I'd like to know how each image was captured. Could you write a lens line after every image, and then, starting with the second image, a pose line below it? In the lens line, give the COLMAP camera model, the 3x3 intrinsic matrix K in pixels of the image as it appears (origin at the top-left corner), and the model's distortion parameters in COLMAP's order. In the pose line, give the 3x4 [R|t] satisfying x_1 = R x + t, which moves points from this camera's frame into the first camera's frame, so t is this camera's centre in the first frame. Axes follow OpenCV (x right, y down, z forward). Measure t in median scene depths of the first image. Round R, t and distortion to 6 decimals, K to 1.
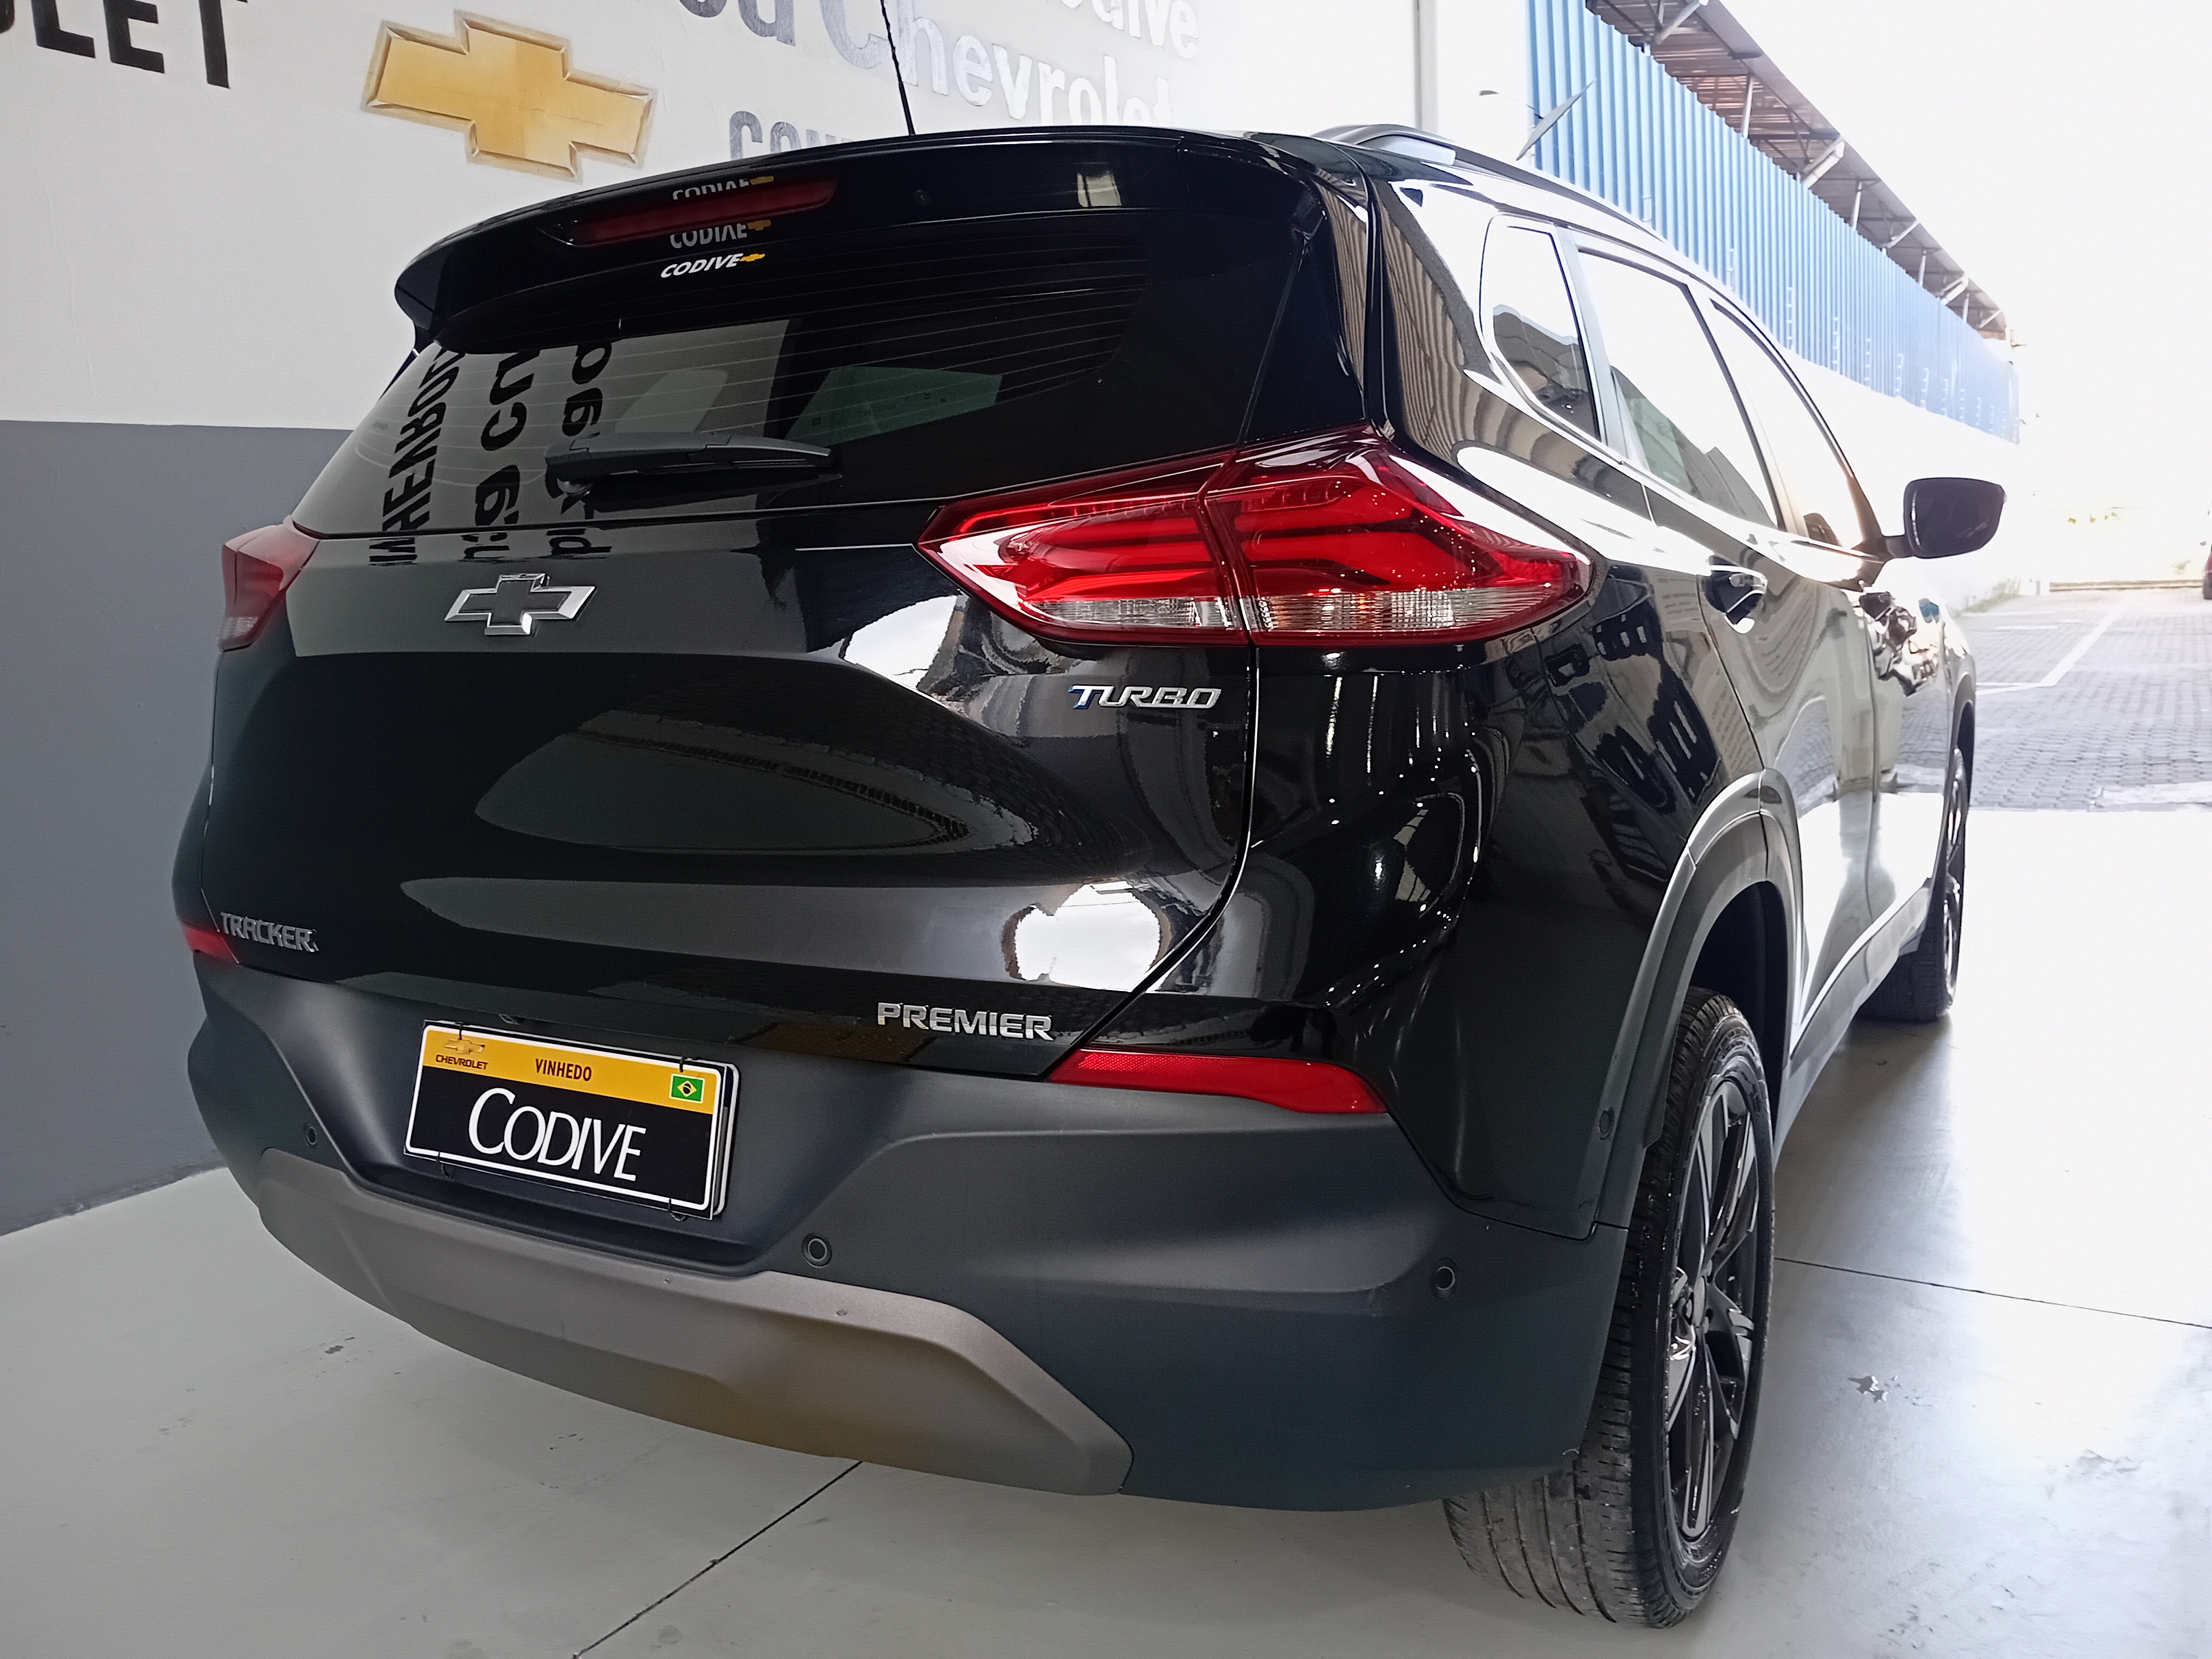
lens RADIAL K [[1708.9, 0, 1106.0], [0, 1708.9, 829.5], [0, 0, 1]] dist [0.078994, -0.171072]
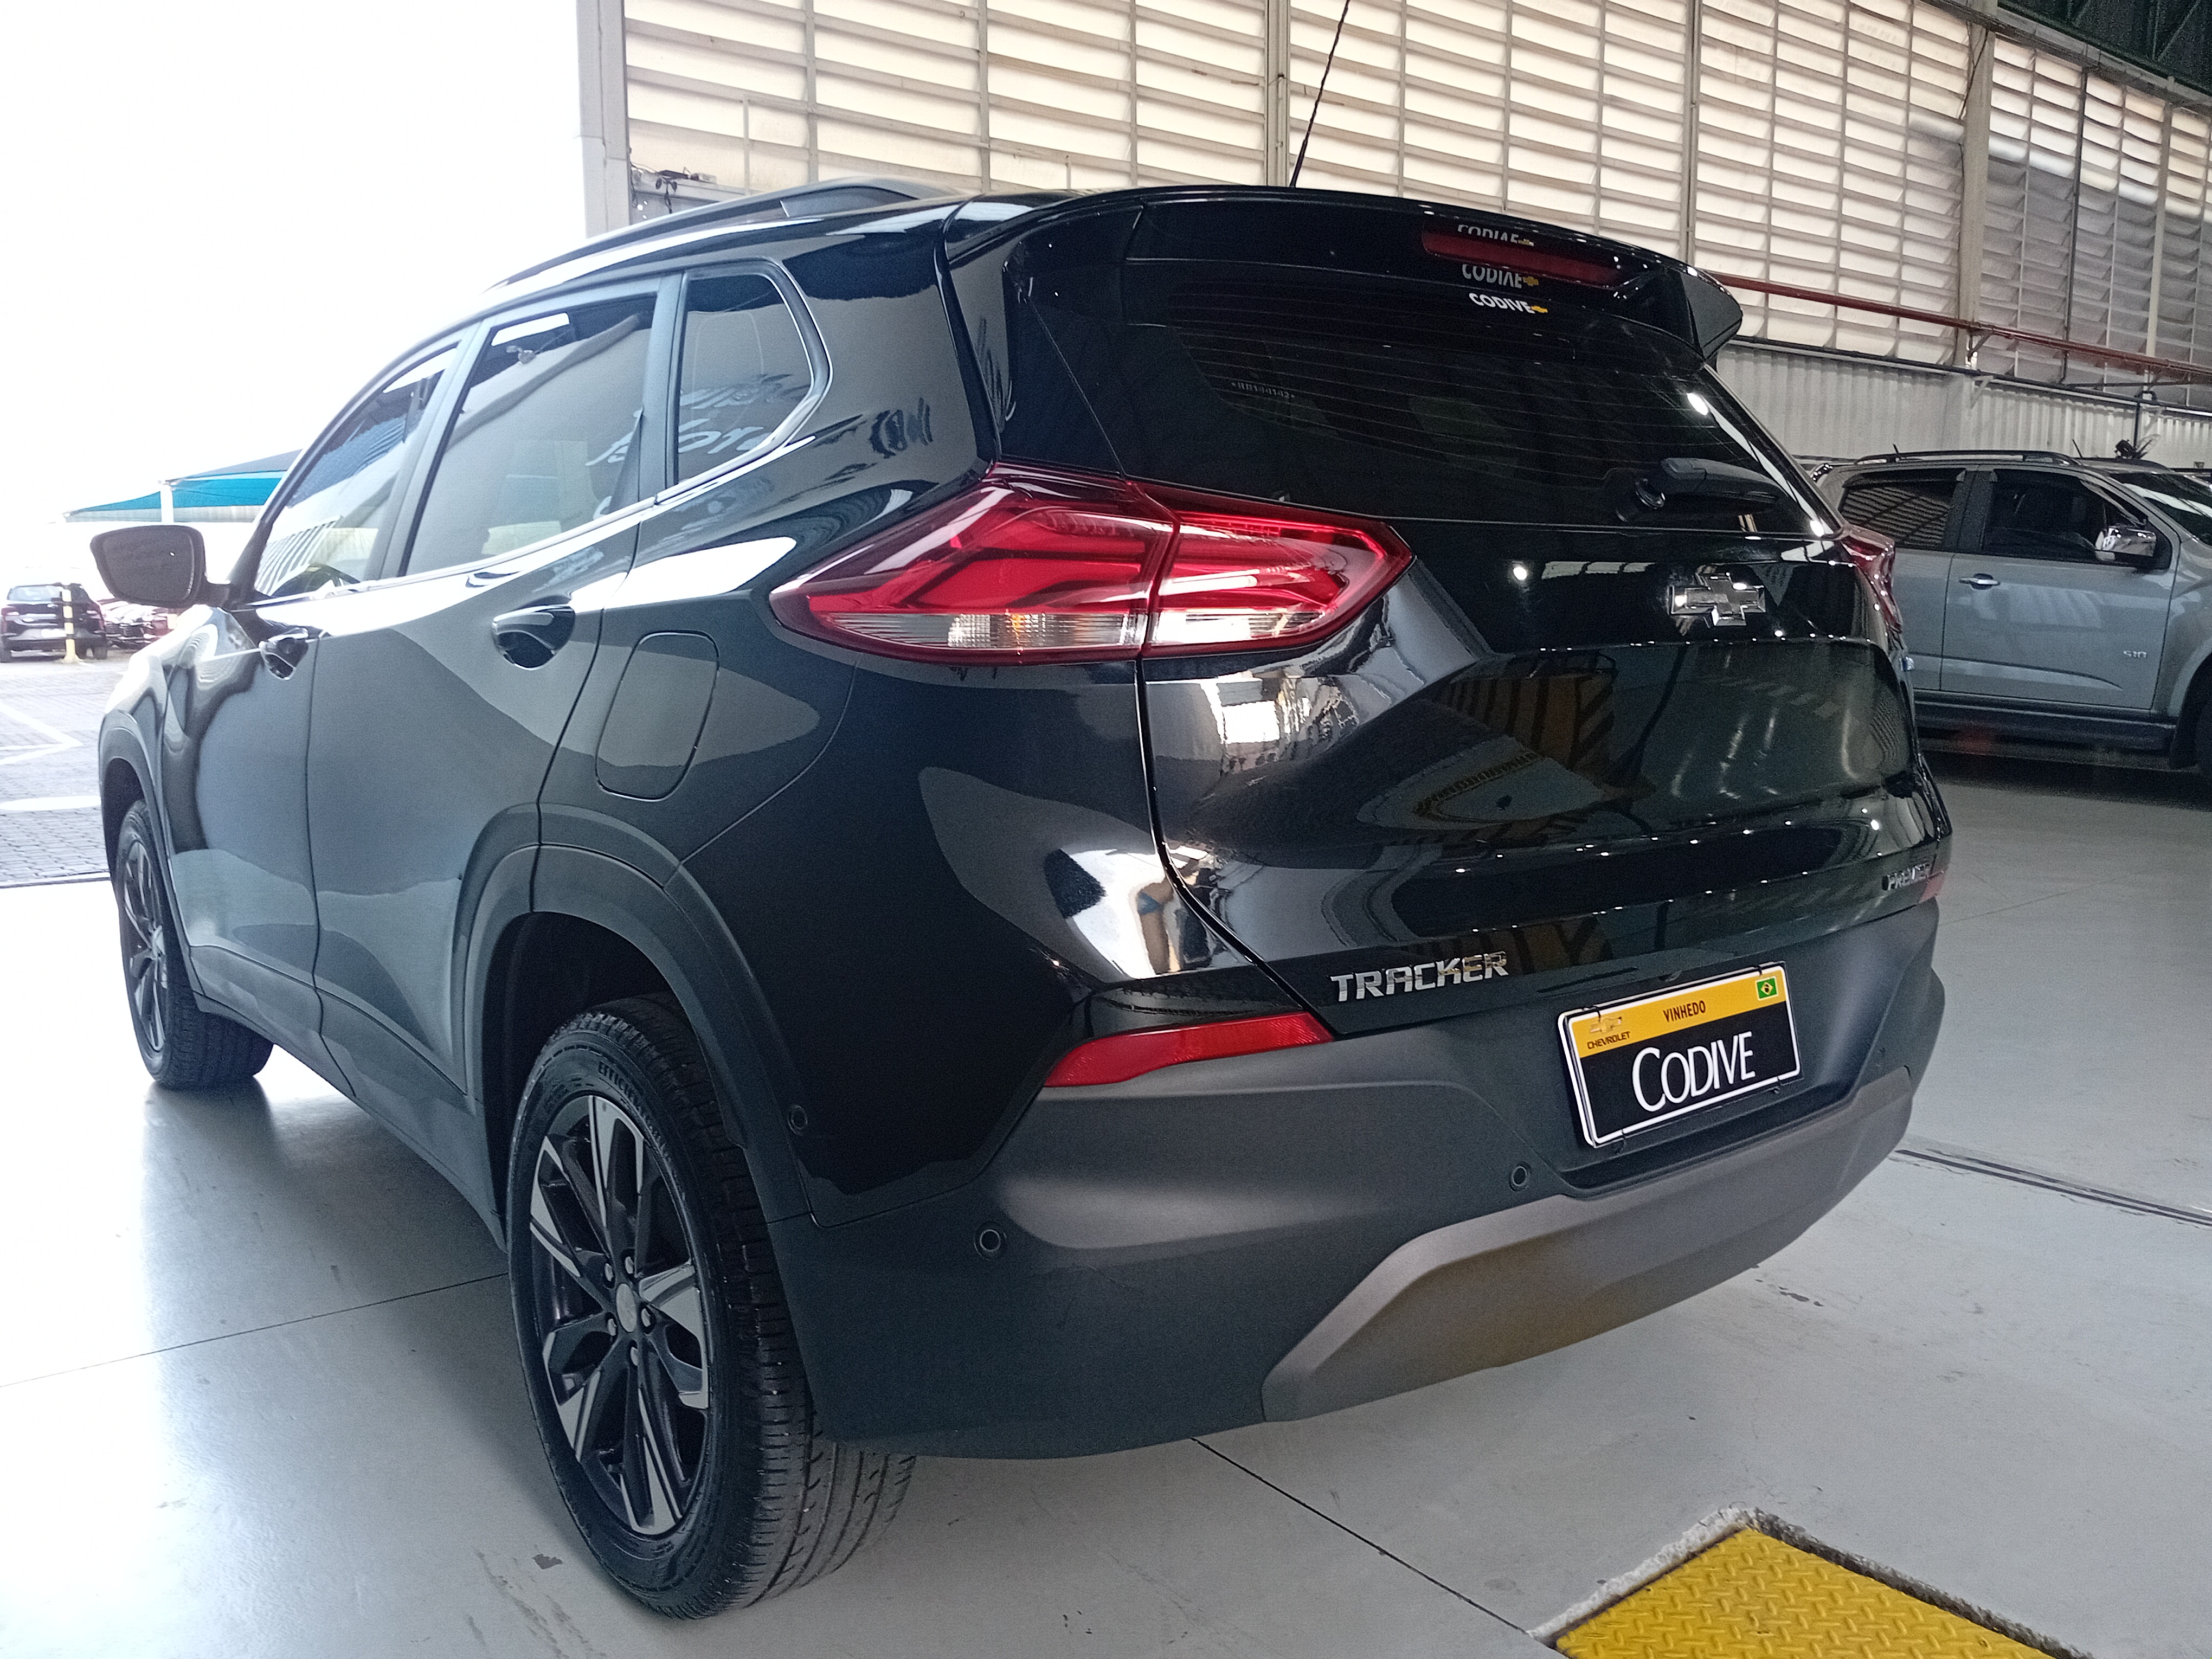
lens RADIAL K [[1708.9, 0, 1106.0], [0, 1708.9, 829.5], [0, 0, 1]] dist [0.078994, -0.171072]
pose [[0.345349, -0.091778, 0.933976, -1.519894], [0.129108, 0.990390, 0.049583, -0.085377], [-0.929551, 0.103460, 0.353880, 0.958223]]
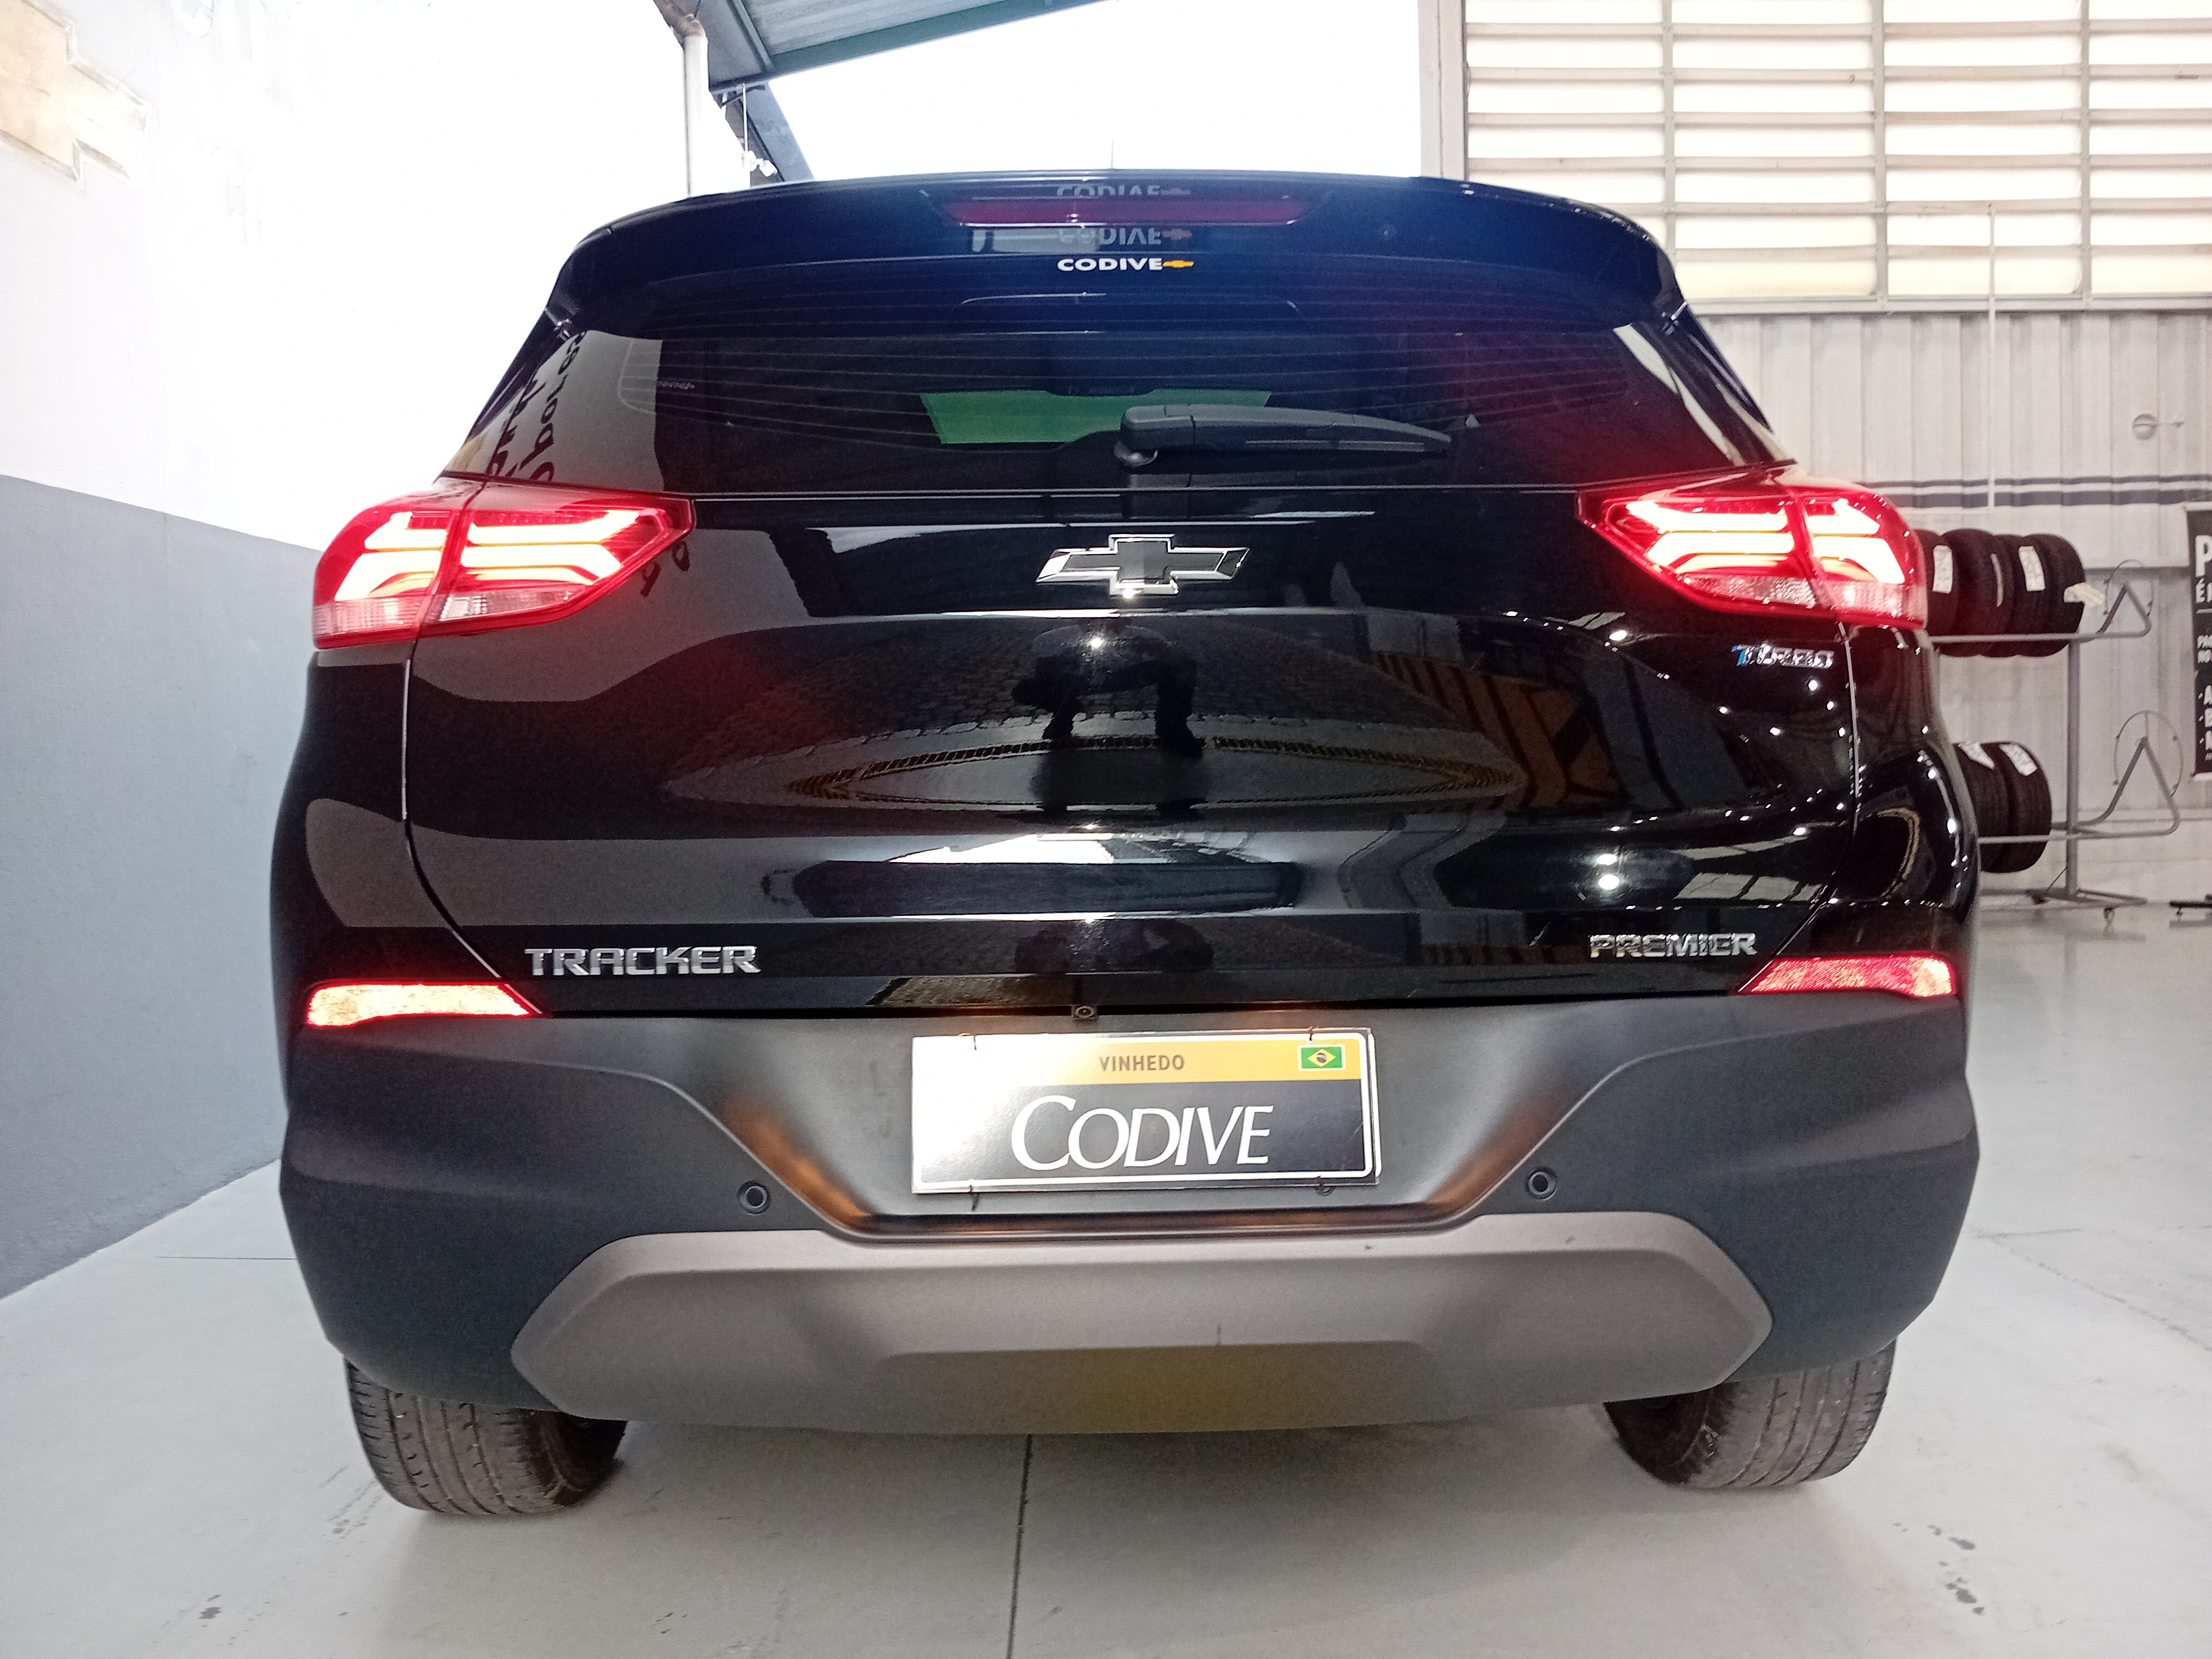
lens RADIAL K [[1697.3, 0, 1106.0], [0, 1697.3, 829.5], [0, 0, 1]] dist [0.147394, -0.278150]
pose [[0.838499, -0.002120, 0.544900, -0.852050], [0.065039, 0.993233, -0.096219, 0.103150], [-0.541008, 0.116119, 0.832962, 0.227523]]
